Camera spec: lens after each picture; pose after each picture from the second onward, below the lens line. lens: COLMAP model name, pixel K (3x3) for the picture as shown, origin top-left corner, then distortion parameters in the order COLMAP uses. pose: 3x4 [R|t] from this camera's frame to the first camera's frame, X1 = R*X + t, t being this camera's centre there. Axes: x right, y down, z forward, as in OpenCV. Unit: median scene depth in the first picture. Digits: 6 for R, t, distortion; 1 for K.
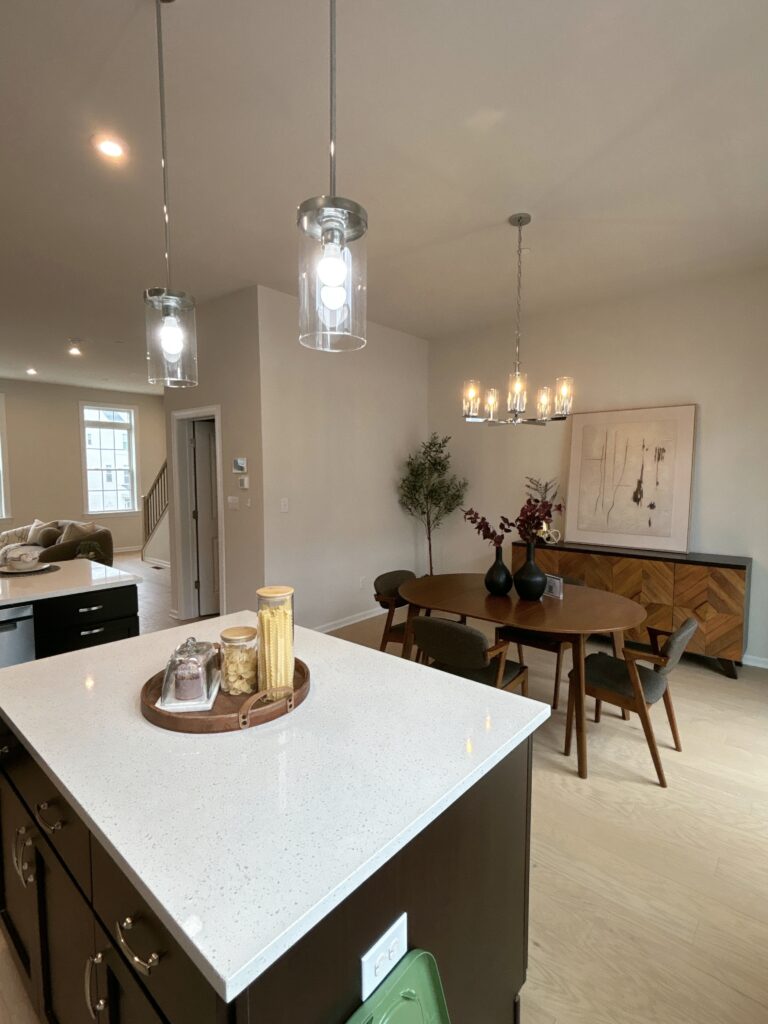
lens RADIAL K [[494.8, 0, 385.7], [0, 494.8, 515.4], [0, 0, 1]] dist [-0.000387, 0.000553]
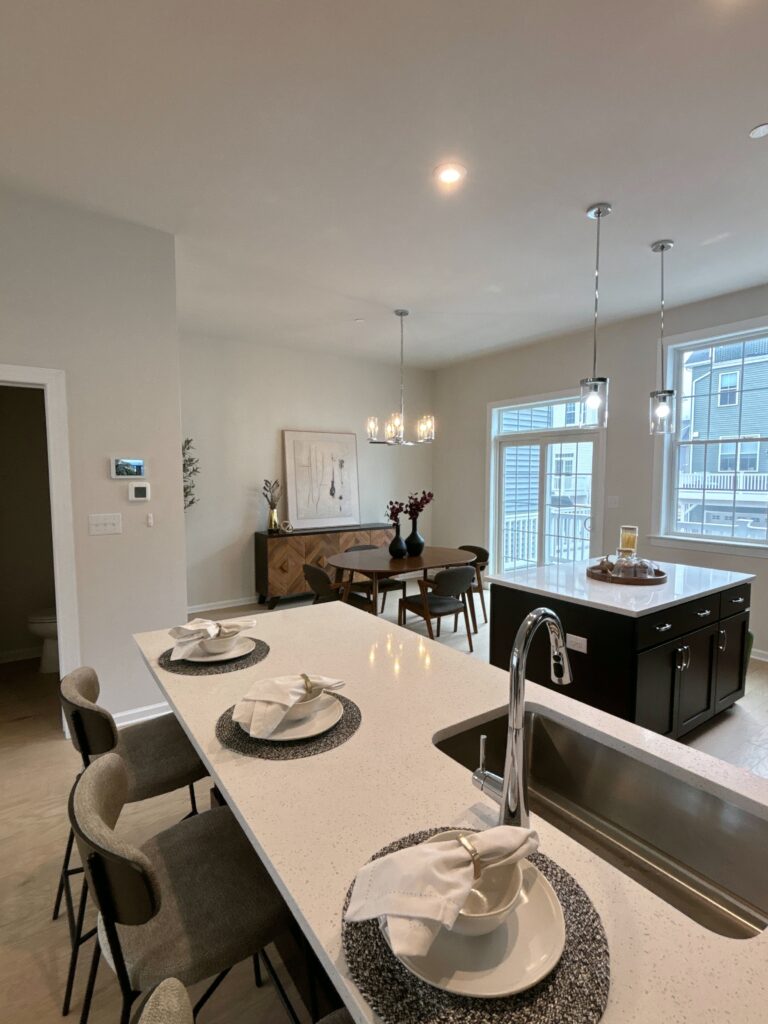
lens RADIAL K [[494.8, 0, 387.6], [0, 494.8, 514.7], [0, 0, 1]] dist [-0.000387, 0.000553]
pose [[0.266726, -0.073571, 0.960960, -0.889523], [0.081794, 0.995213, 0.053491, -0.036266], [-0.960295, 0.064333, 0.271466, 0.443419]]
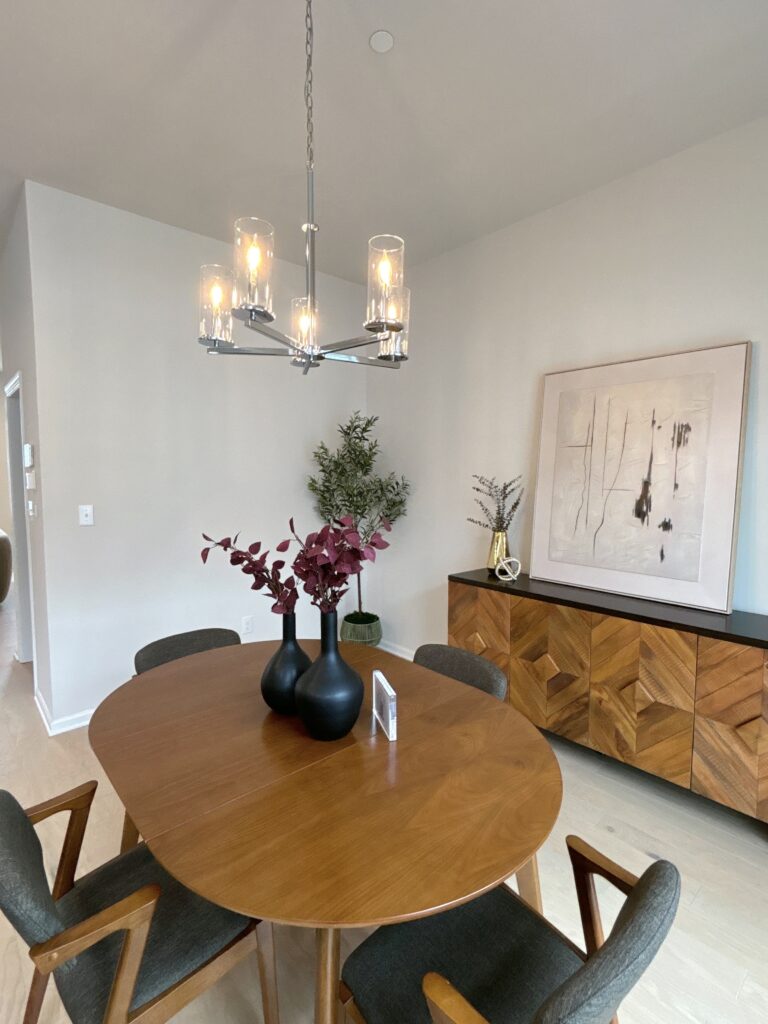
lens RADIAL K [[494.8, 0, 386.9], [0, 494.8, 514.5], [0, 0, 1]] dist [-0.000387, 0.000553]
pose [[0.991596, 0.011514, -0.128862, 0.287459], [-0.011639, 0.999932, -0.000214, -0.027613], [0.128851, 0.001712, 0.991663, 0.384681]]
